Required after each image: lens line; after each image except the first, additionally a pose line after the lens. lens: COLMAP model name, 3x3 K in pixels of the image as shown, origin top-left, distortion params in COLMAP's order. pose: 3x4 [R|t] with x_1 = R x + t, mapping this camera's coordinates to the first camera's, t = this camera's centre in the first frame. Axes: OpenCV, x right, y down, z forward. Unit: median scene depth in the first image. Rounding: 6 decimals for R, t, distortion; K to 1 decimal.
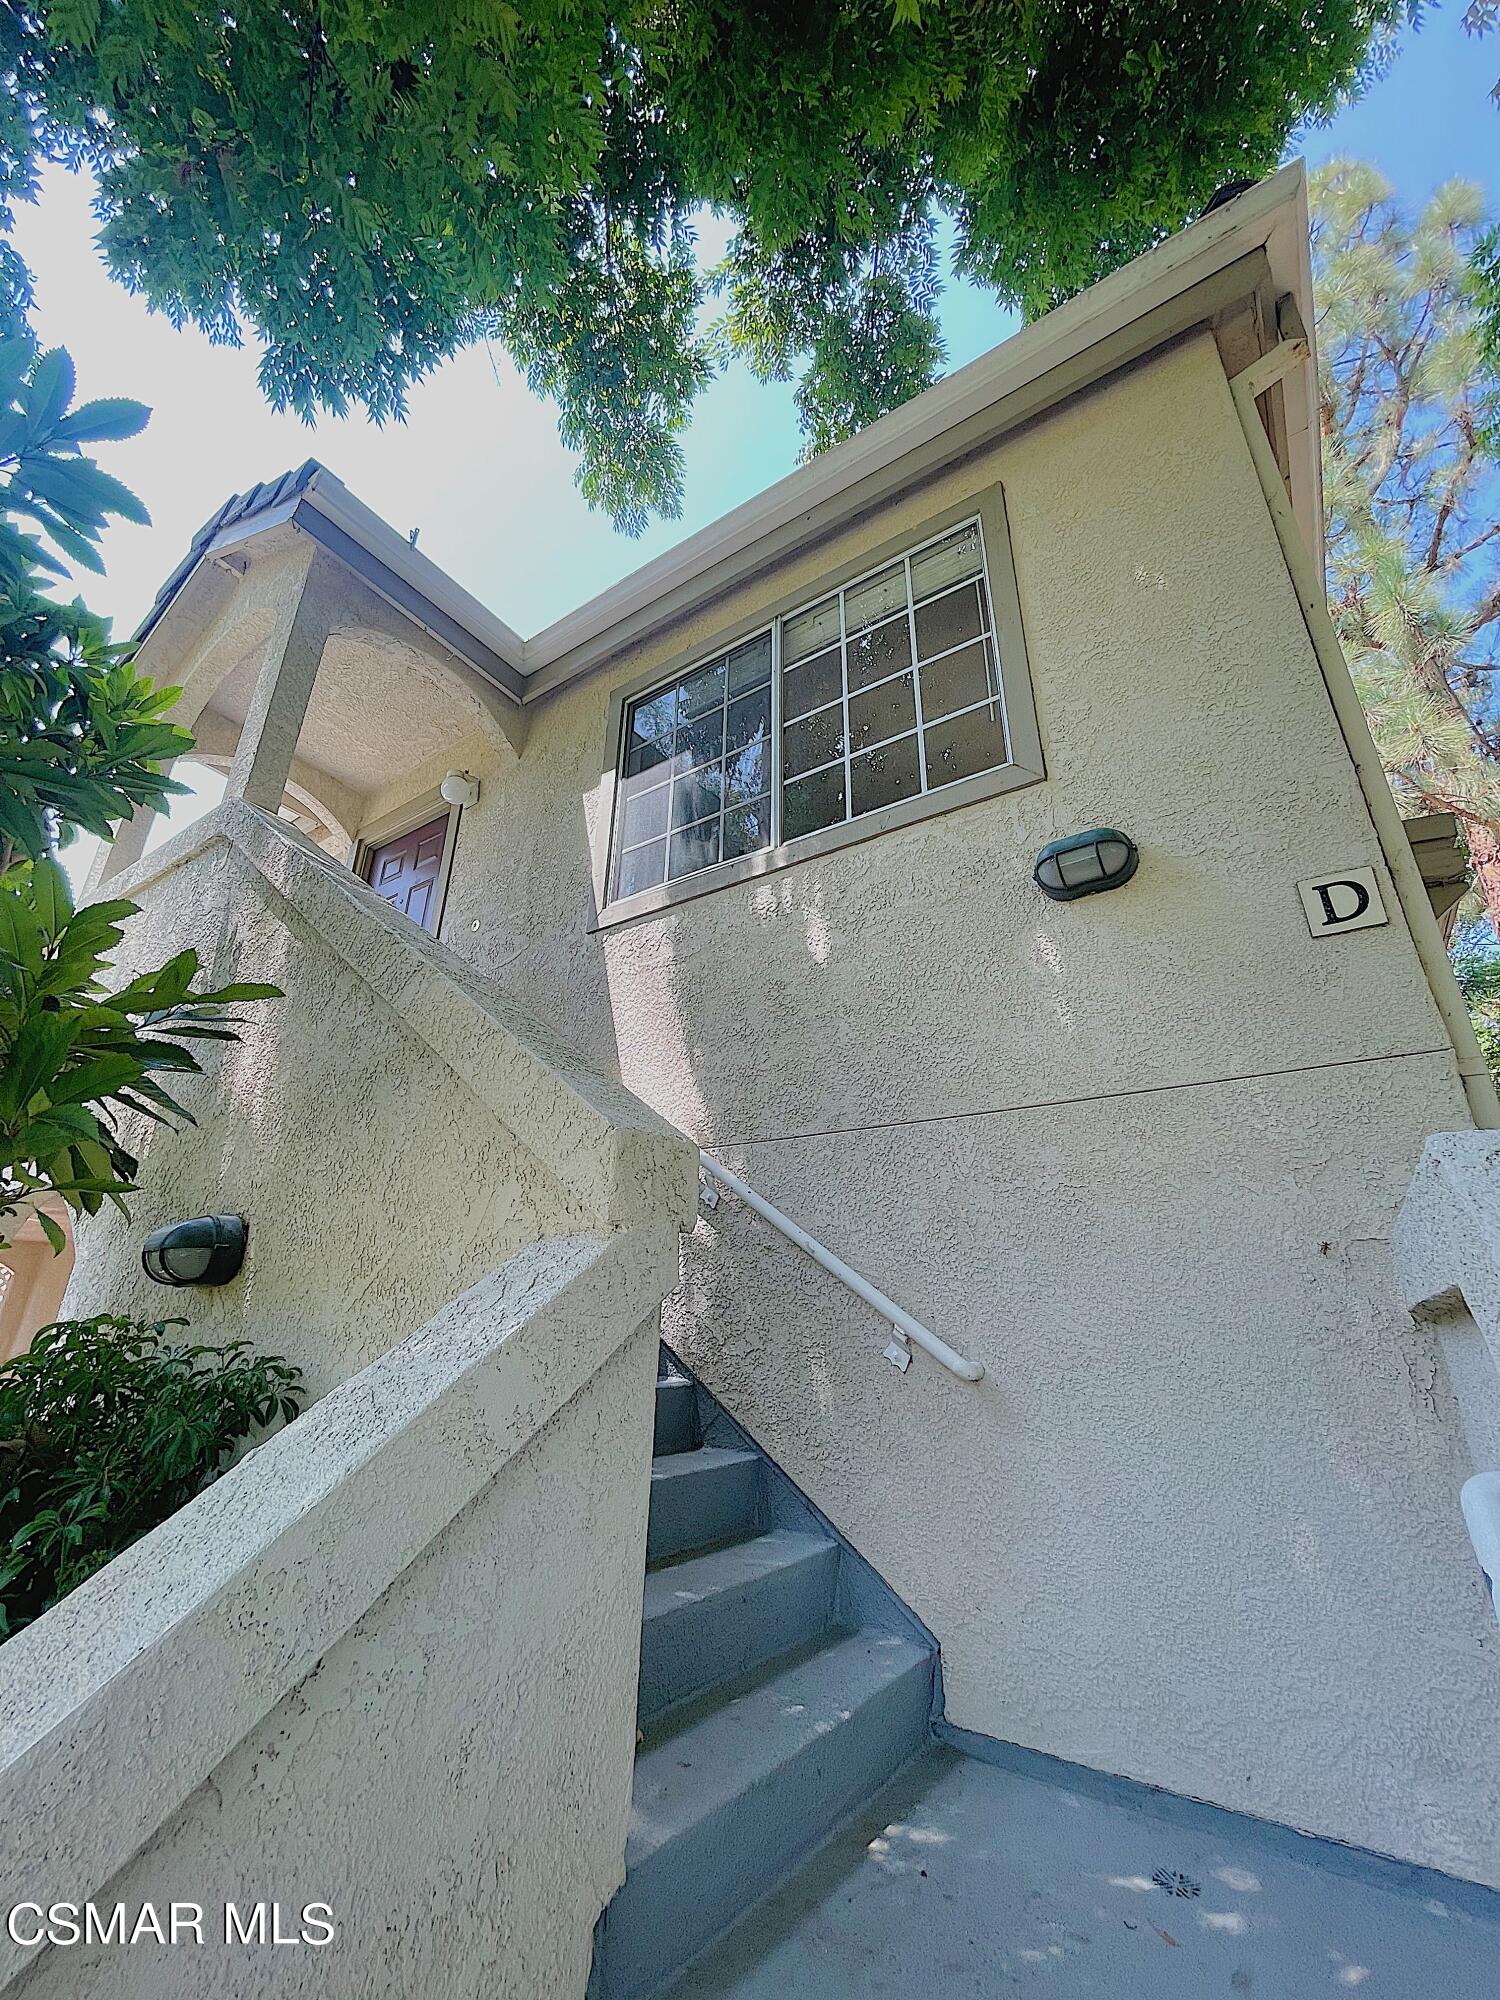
lens RADIAL K [[806.8, 0, 747.9], [0, 806.8, 1000.6], [0, 0, 1]] dist [-0.005484, 0.001654]
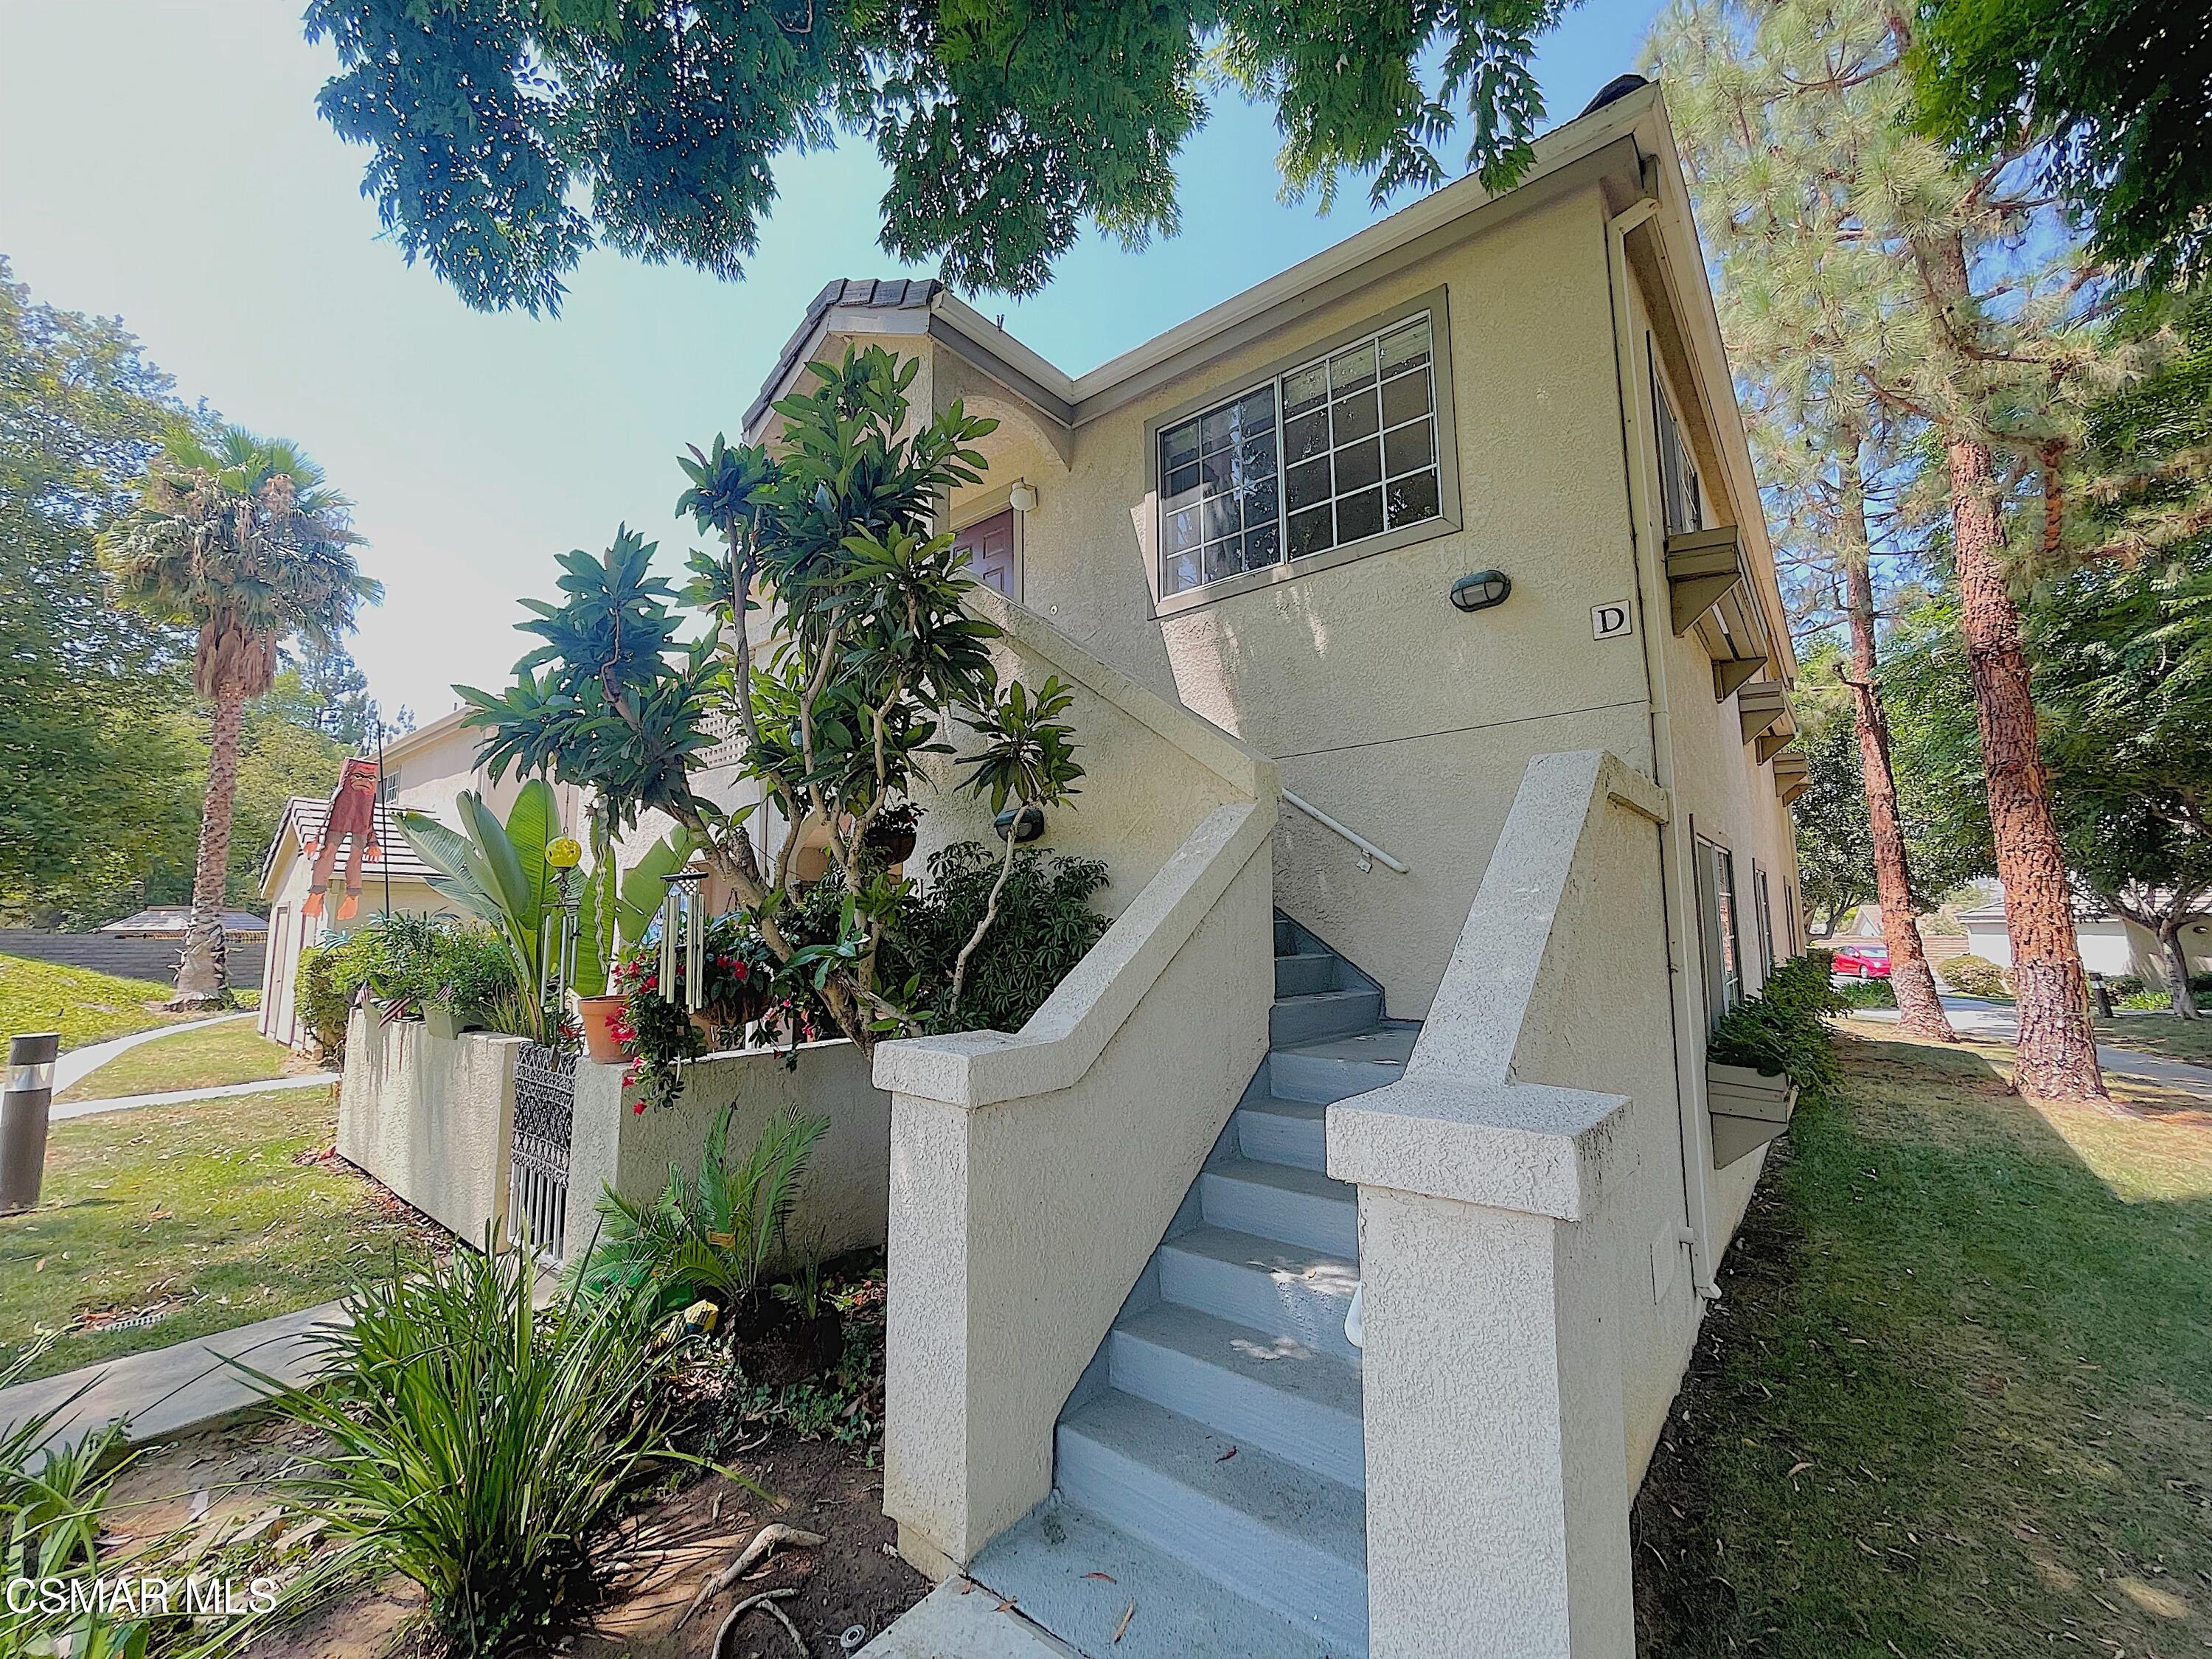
lens RADIAL K [[892.3, 0, 1110.7], [0, 892.3, 828.2], [0, 0, 1]] dist [-0.005484, 0.001654]
pose [[0.995358, -0.039063, -0.087960, -0.179974], [0.060770, 0.963789, 0.259649, -0.184357], [0.074632, -0.263789, 0.961689, -0.842683]]
